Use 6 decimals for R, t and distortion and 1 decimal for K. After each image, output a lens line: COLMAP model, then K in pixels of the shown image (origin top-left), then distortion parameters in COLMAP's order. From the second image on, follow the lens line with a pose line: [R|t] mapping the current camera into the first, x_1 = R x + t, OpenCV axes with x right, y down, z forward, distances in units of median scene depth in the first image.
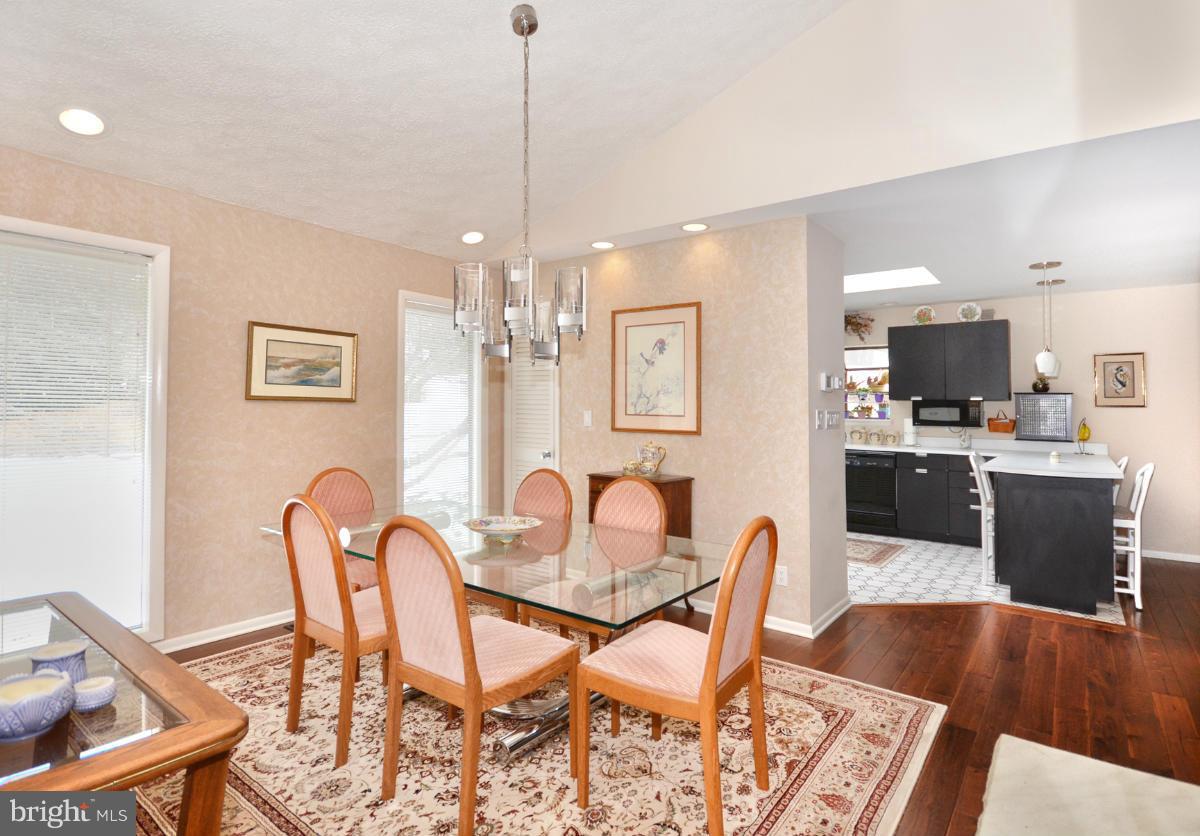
lens RADIAL K [[609.2, 0, 596.5], [0, 609.2, 393.1], [0, 0, 1]] dist [0.000161, 0.000036]
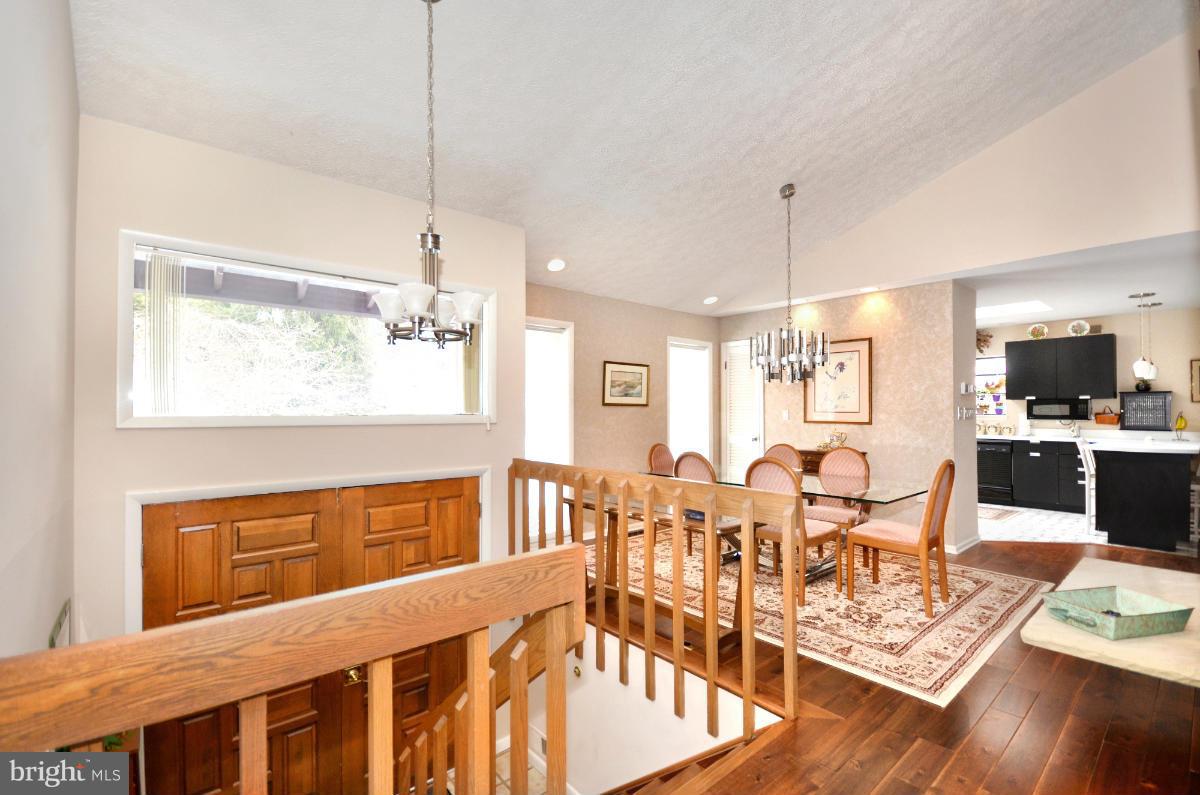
lens RADIAL K [[530.0, 0, 601.3], [0, 530.0, 413.3], [0, 0, 1]] dist [0.028243, -0.019774]
pose [[0.982598, -0.010786, -0.185431, -0.248385], [0.016208, 0.999484, 0.027748, -0.007728], [0.185036, -0.030271, 0.982265, -0.442042]]
